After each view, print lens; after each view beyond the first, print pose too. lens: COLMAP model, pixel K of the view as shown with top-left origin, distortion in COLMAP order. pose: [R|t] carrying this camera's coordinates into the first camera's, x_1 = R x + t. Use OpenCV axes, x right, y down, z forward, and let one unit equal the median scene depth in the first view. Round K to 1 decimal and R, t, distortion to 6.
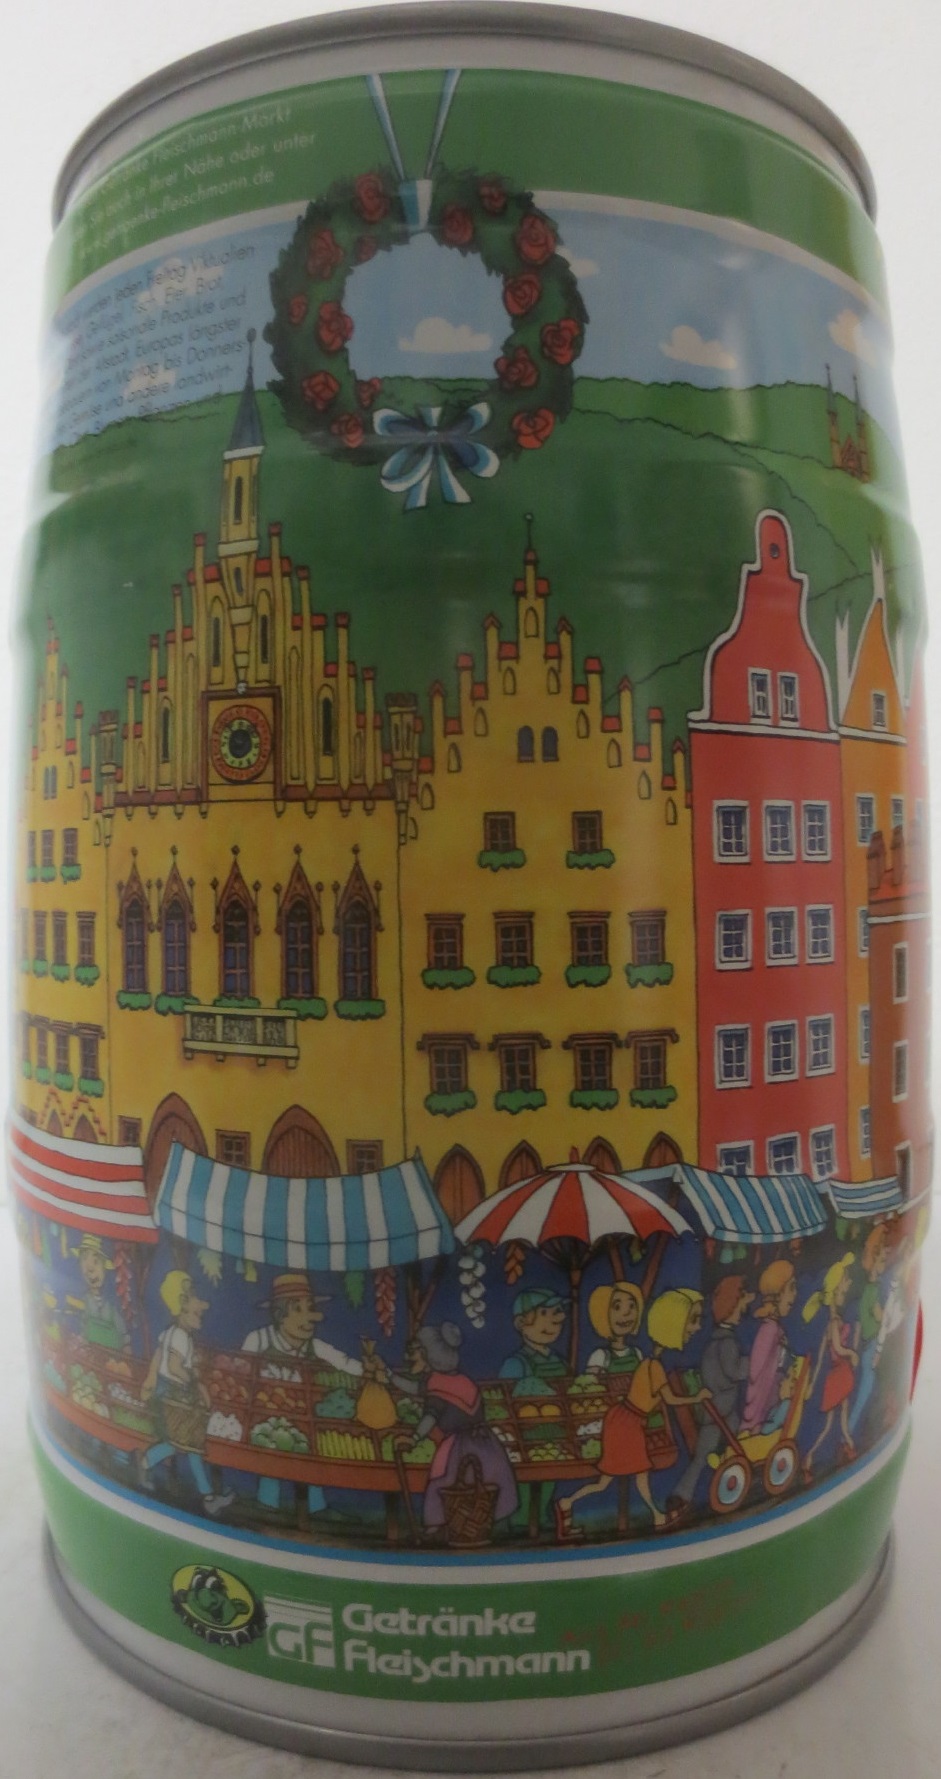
lens RADIAL K [[1439.0, 0, 470.5], [0, 1439.0, 889.5], [0, 0, 1]] dist [0.001868, -0.002202]
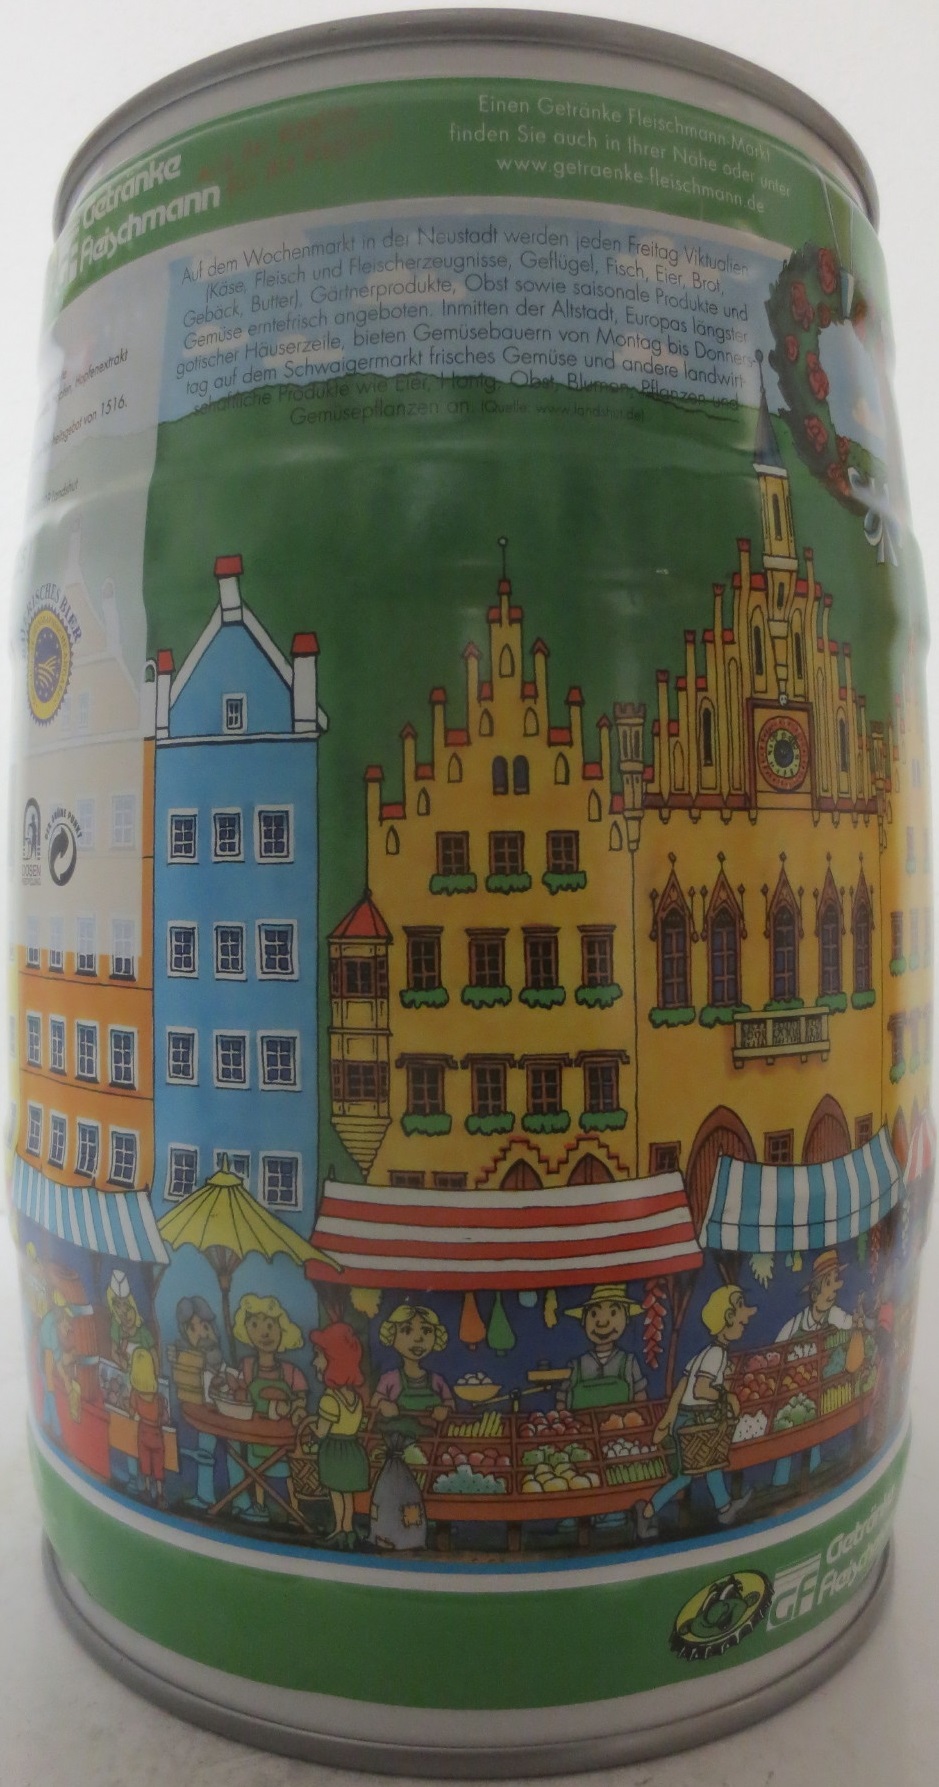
lens RADIAL K [[1408.6, 0, 469.5], [0, 1408.6, 893.5], [0, 0, 1]] dist [-0.014573, 0.004056]
pose [[0.538288, -0.015966, 0.842610, -1.110970], [0.017323, 0.999819, 0.007878, -0.012833], [-0.842583, 0.010356, 0.538467, 0.636218]]
